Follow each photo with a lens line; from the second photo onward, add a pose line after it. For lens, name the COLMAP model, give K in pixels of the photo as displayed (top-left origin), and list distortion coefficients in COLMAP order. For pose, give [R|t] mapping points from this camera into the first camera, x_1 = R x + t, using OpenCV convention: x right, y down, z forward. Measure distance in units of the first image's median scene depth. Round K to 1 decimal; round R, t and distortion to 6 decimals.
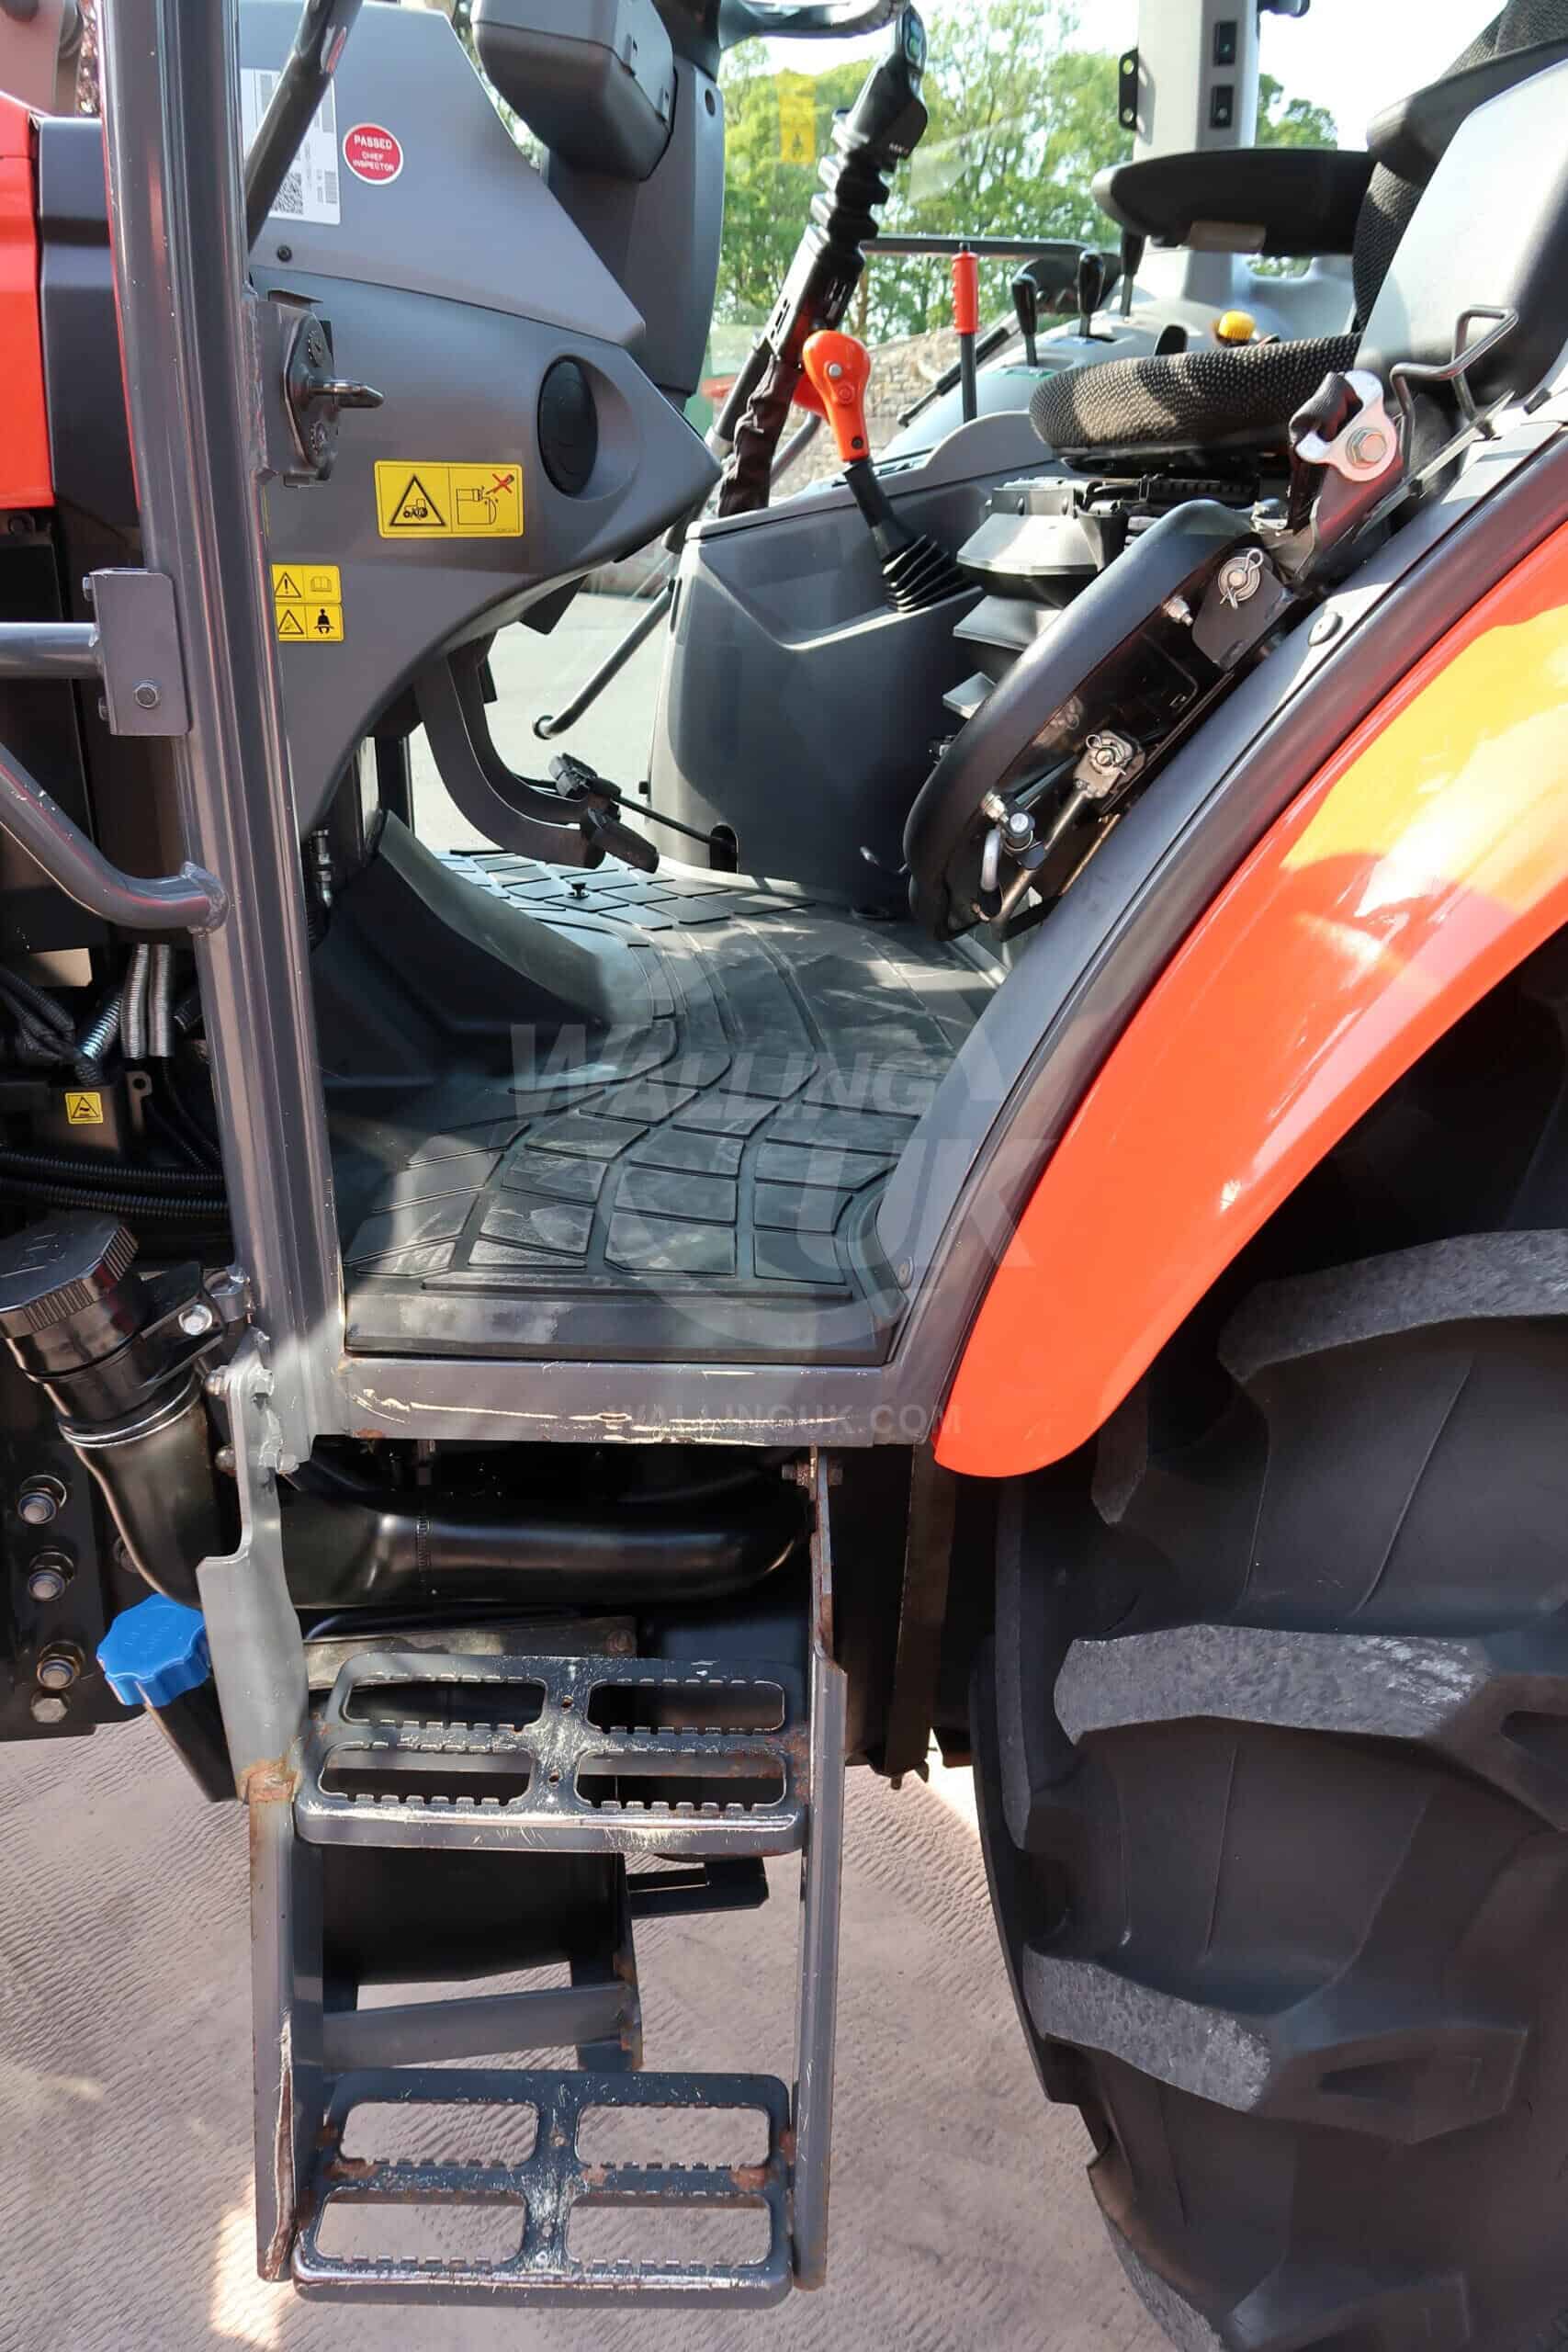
lens RADIAL K [[1605.4, 0, 728.7], [0, 1605.4, 1186.4], [0, 0, 1]] dist [0.001307, -0.025303]
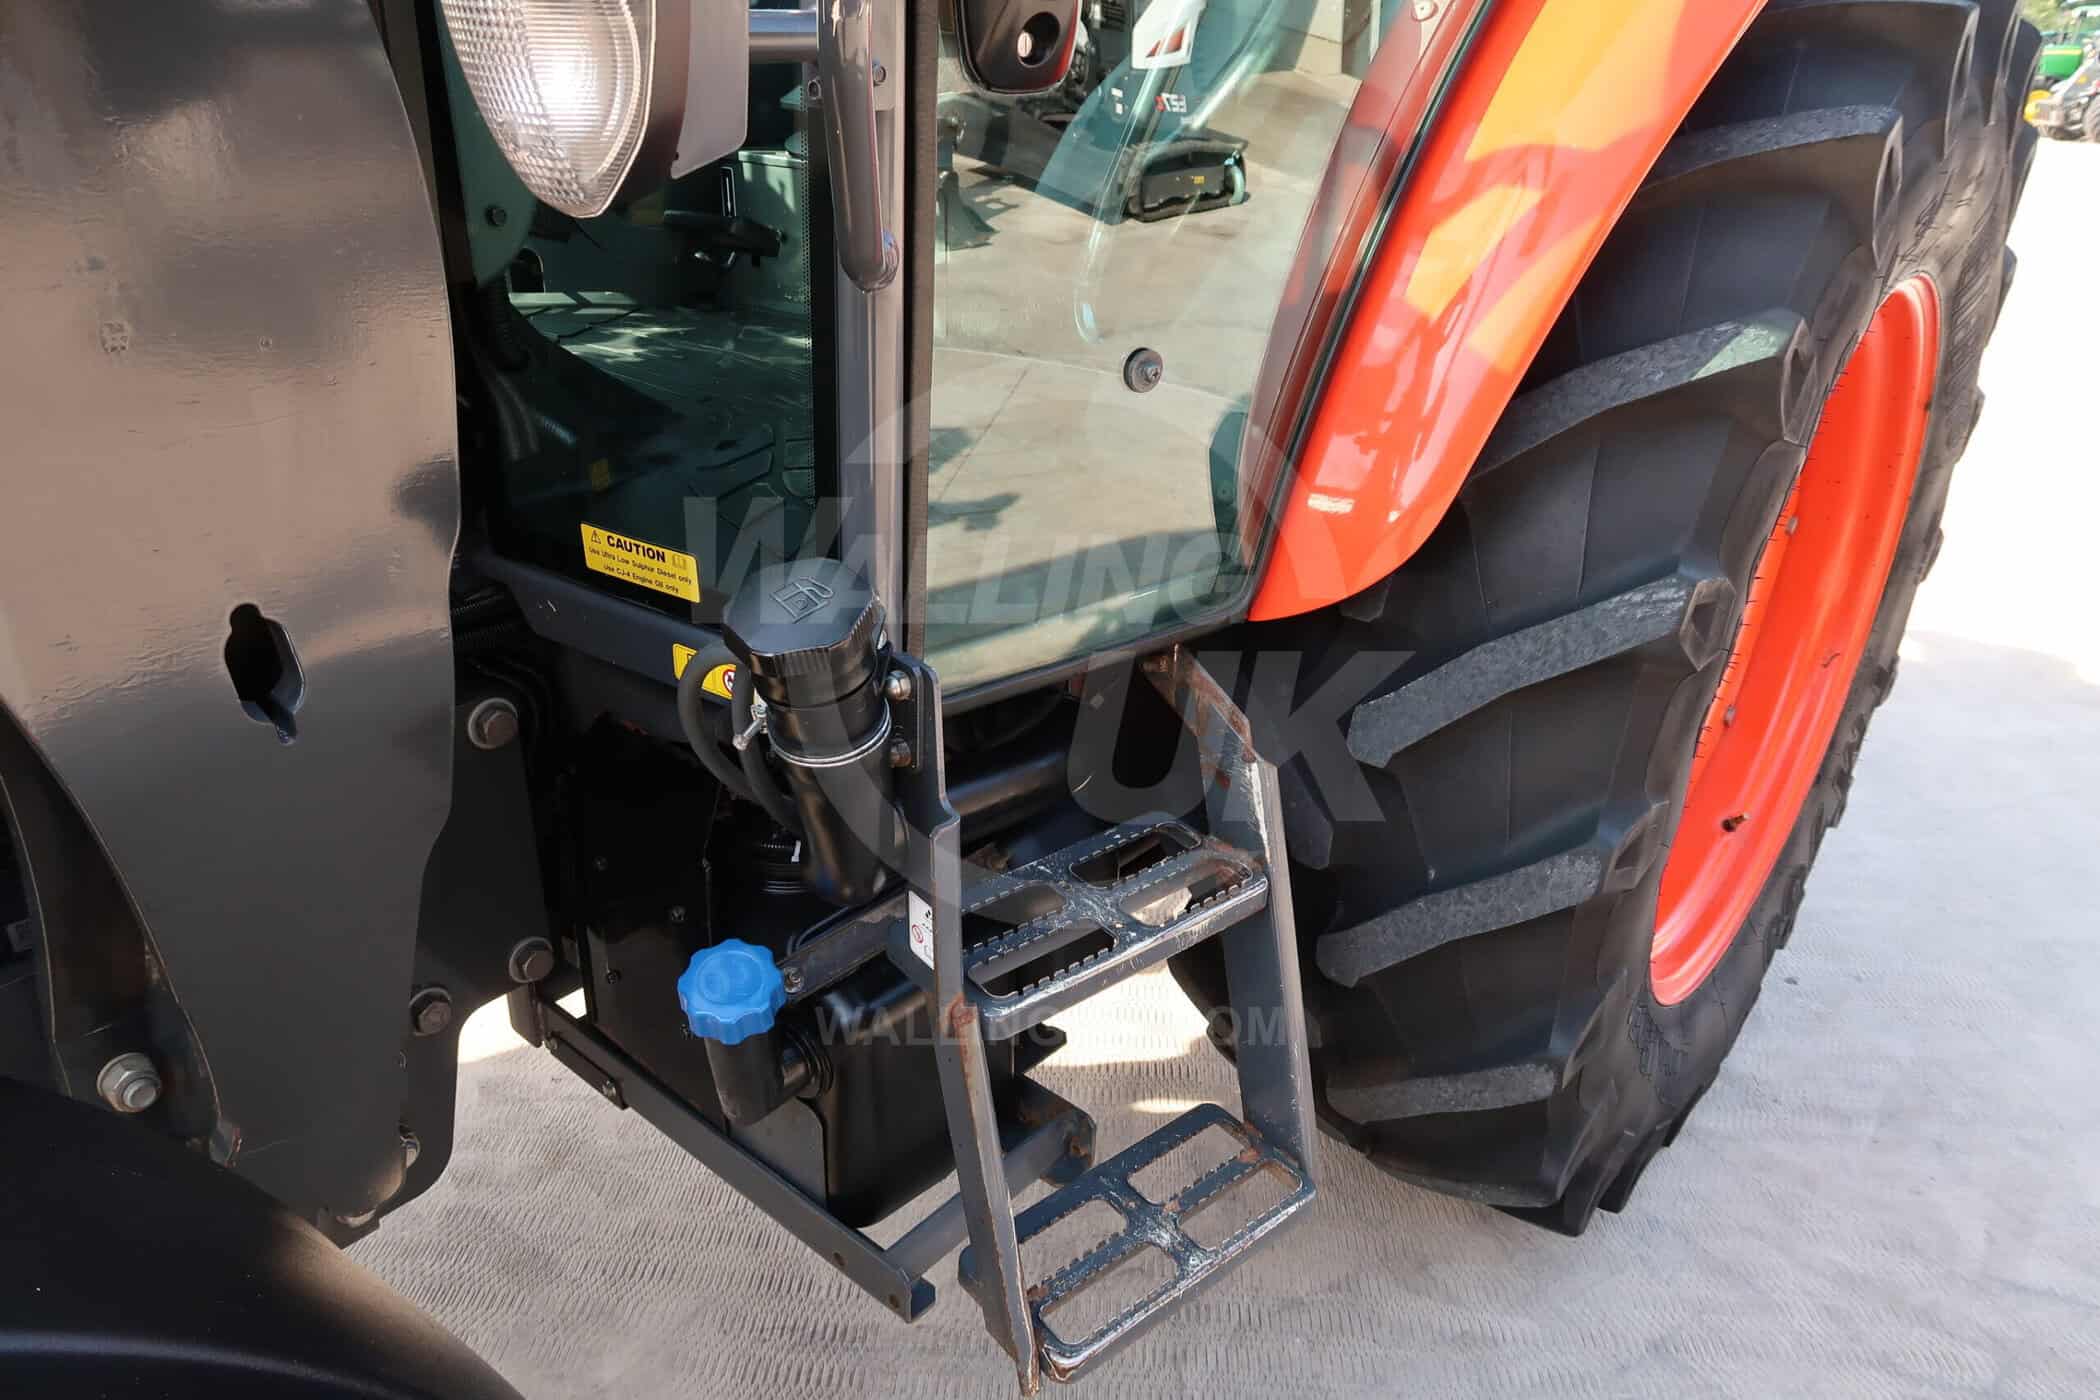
lens RADIAL K [[1432.9, 0, 1051.8], [0, 1432.9, 708.0], [0, 0, 1]] dist [-0.041968, 0.027423]
pose [[0.763622, -0.282255, 0.580701, -0.781054], [0.237382, 0.959126, 0.154035, 0.009259], [-0.600442, 0.020224, 0.799412, 0.101782]]
